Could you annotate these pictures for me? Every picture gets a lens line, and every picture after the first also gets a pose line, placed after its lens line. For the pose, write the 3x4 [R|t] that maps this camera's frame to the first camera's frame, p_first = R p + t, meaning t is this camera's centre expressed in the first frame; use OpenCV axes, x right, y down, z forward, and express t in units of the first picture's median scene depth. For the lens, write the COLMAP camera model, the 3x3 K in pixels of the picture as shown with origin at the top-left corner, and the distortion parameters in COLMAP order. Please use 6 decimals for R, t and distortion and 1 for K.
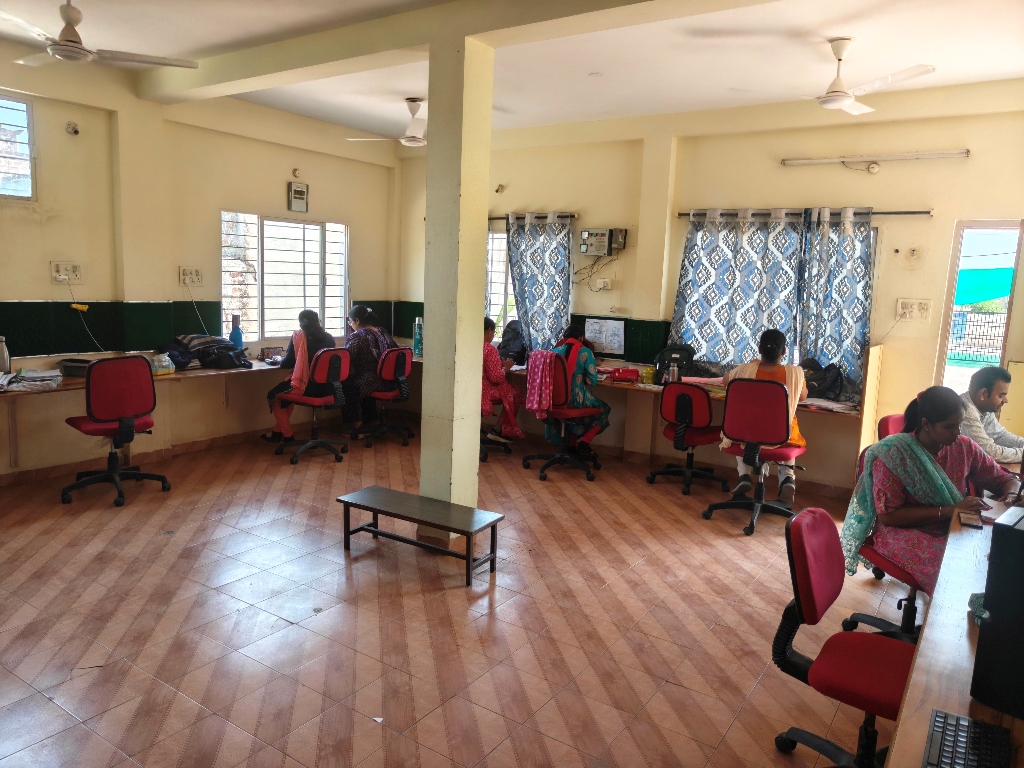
lens RADIAL K [[723.0, 0, 512.0], [0, 723.0, 384.0], [0, 0, 1]] dist [0.001785, -0.004010]
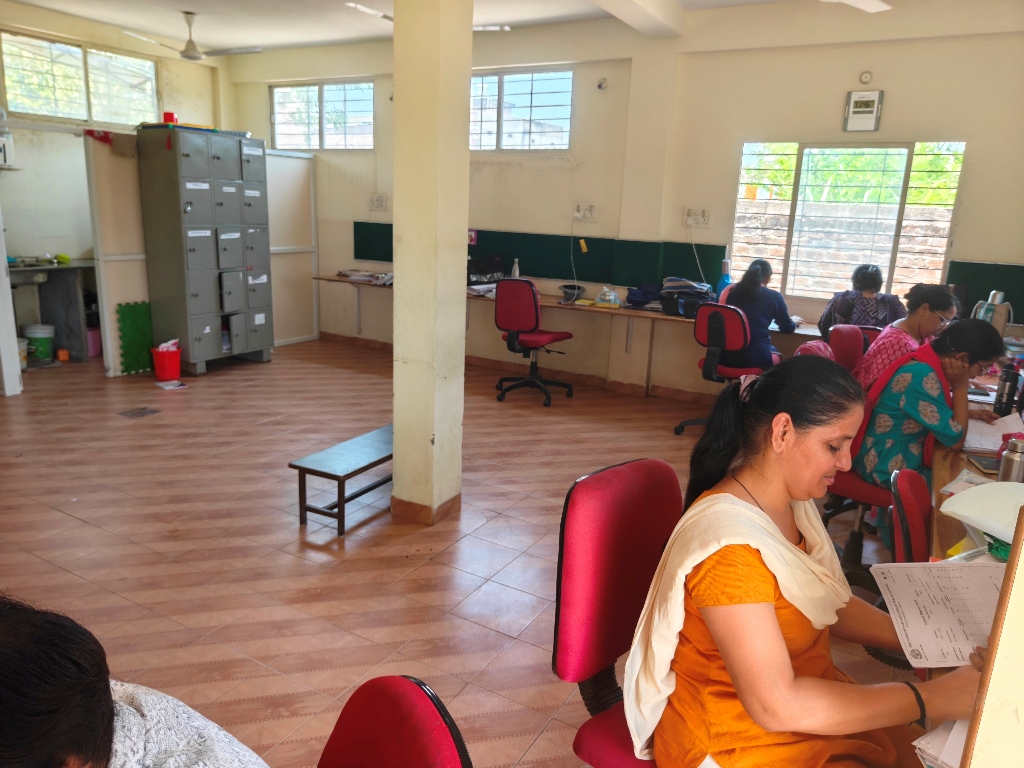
lens RADIAL K [[723.0, 0, 512.0], [0, 723.0, 384.0], [0, 0, 1]] dist [0.001785, -0.004010]
pose [[0.071106, 0.207654, -0.975615, 0.470545], [-0.180377, 0.964642, 0.192172, -0.070601], [0.981024, 0.162314, 0.106048, 0.643991]]
